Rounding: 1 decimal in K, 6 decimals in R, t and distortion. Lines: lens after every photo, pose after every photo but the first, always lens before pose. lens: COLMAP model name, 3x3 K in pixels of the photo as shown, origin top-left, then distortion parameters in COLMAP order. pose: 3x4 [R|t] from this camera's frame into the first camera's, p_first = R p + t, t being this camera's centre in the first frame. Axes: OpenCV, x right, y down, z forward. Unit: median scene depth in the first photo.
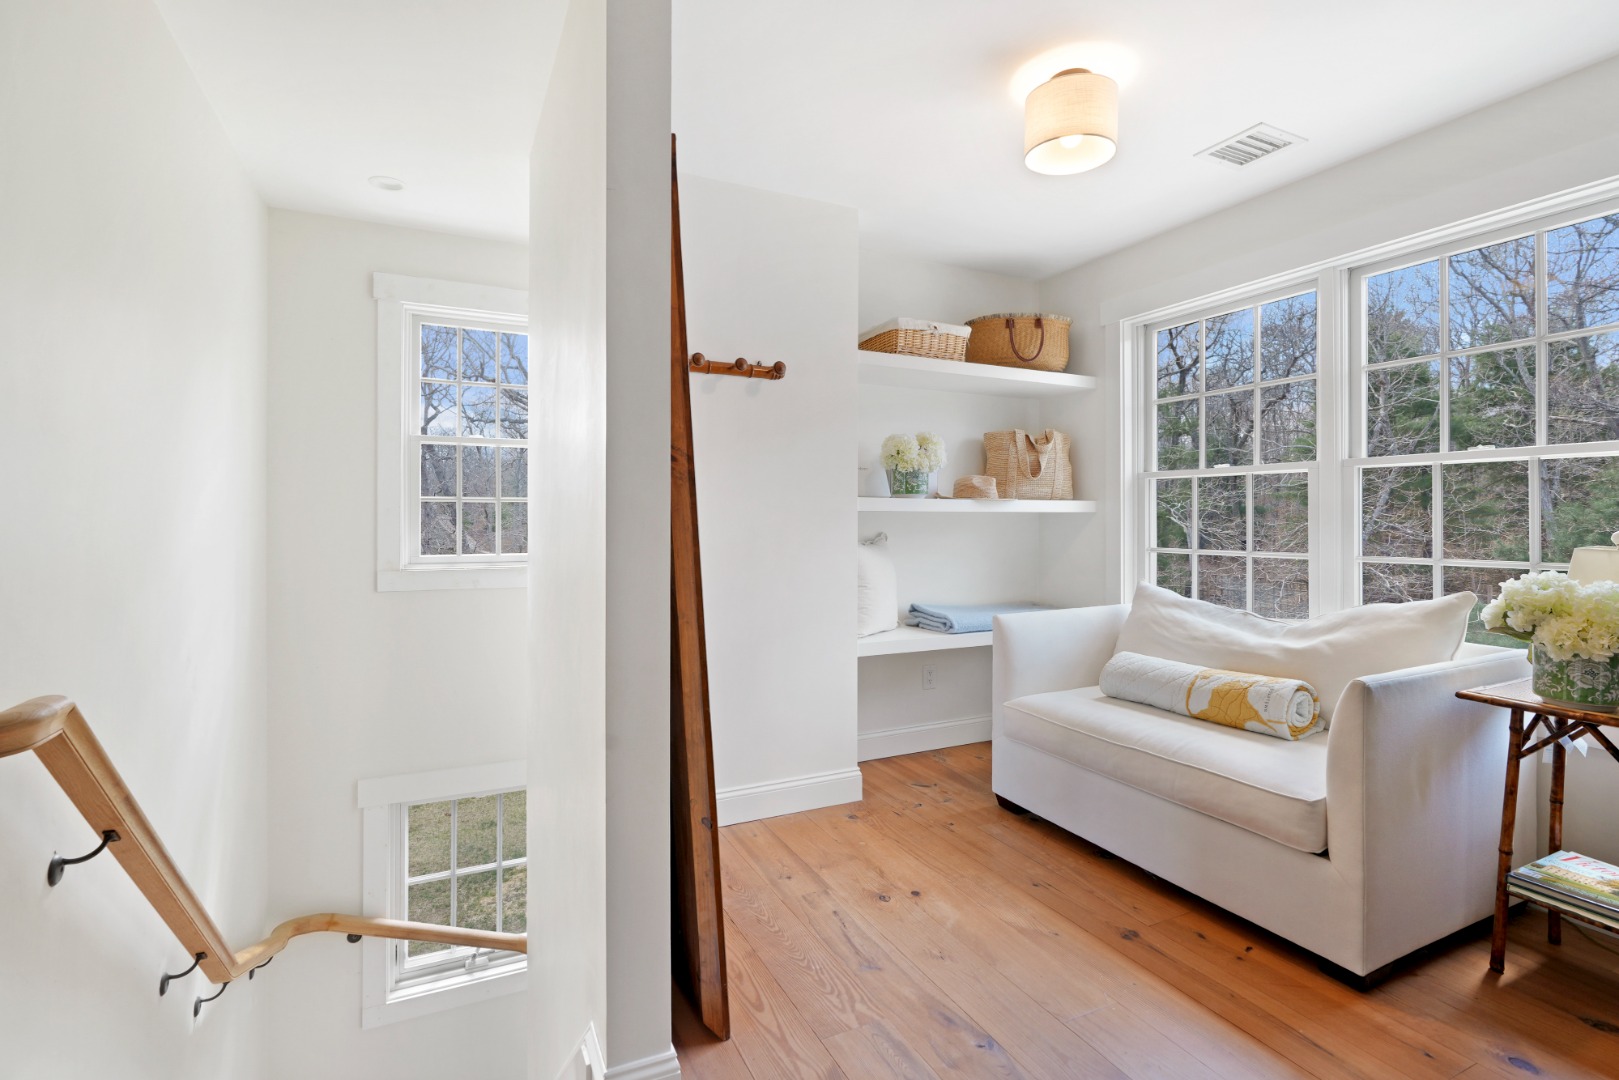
lens RADIAL K [[775.6, 0, 796.7], [0, 775.6, 523.0], [0, 0, 1]] dist [-0.012650, 0.003959]
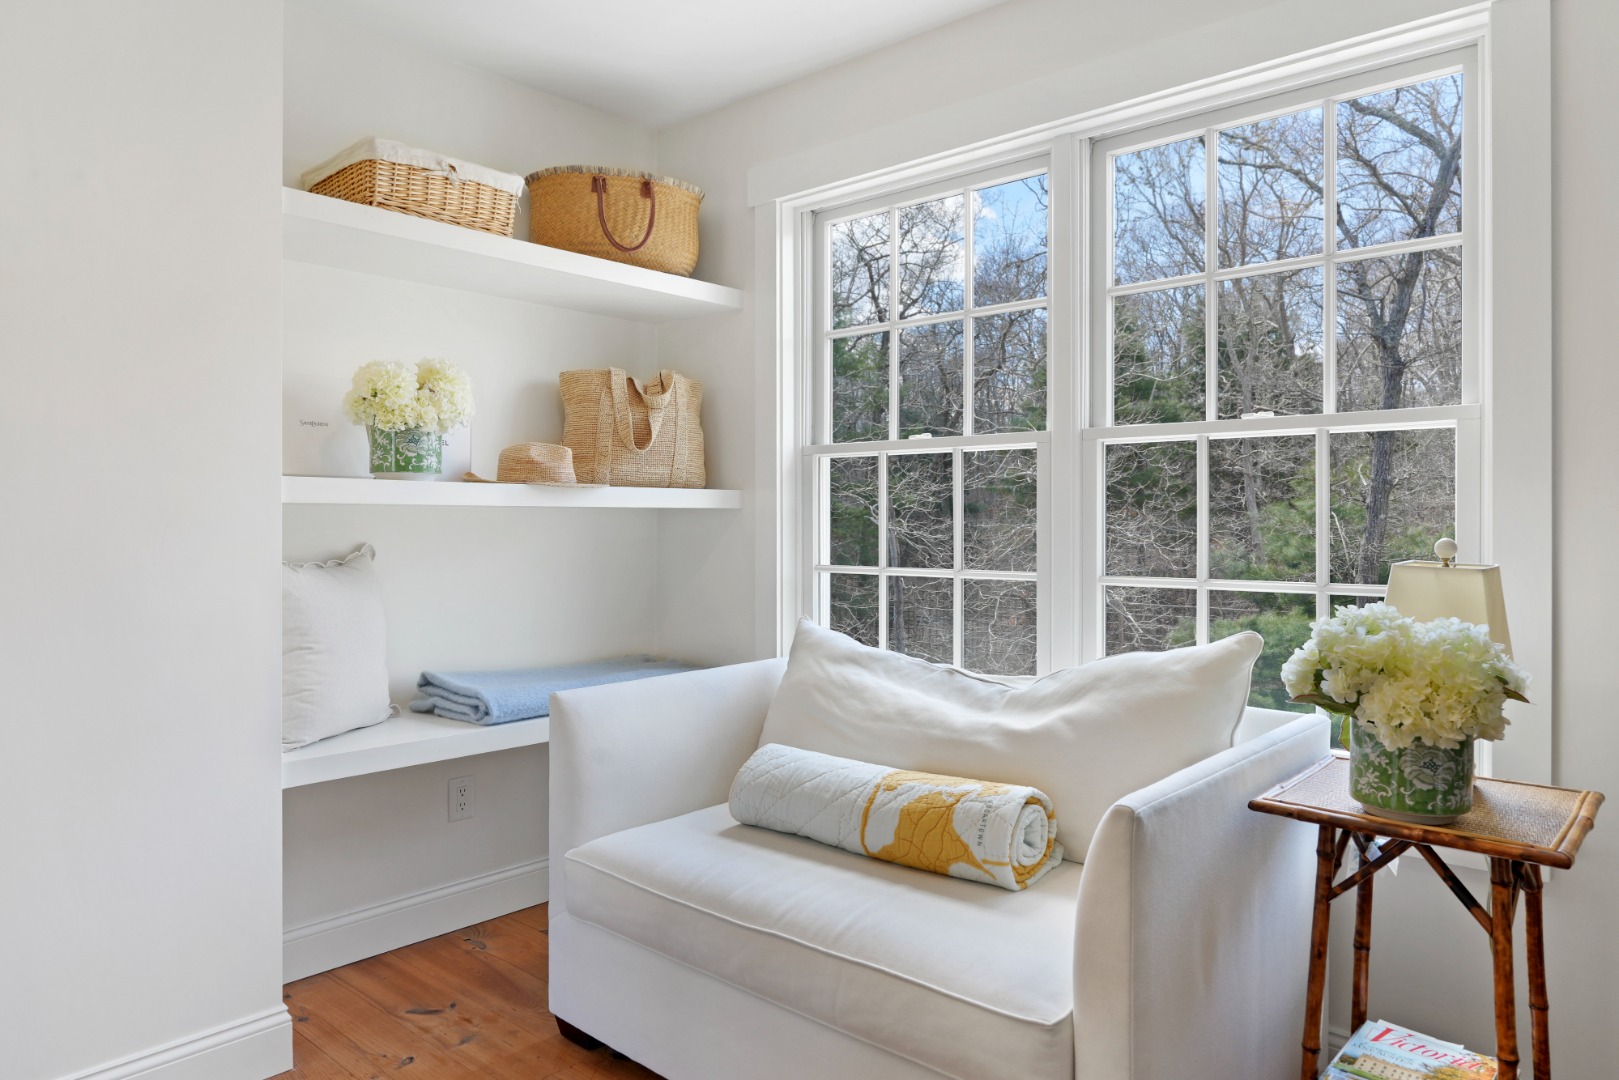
lens RADIAL K [[1037.1, 0, 811.2], [0, 1037.1, 534.9], [0, 0, 1]] dist [-0.021470, 0.014581]
pose [[0.926457, -0.004084, 0.376378, 0.145276], [0.000348, 0.999950, 0.009993, -0.001059], [-0.376400, -0.009127, 0.926412, 0.241397]]
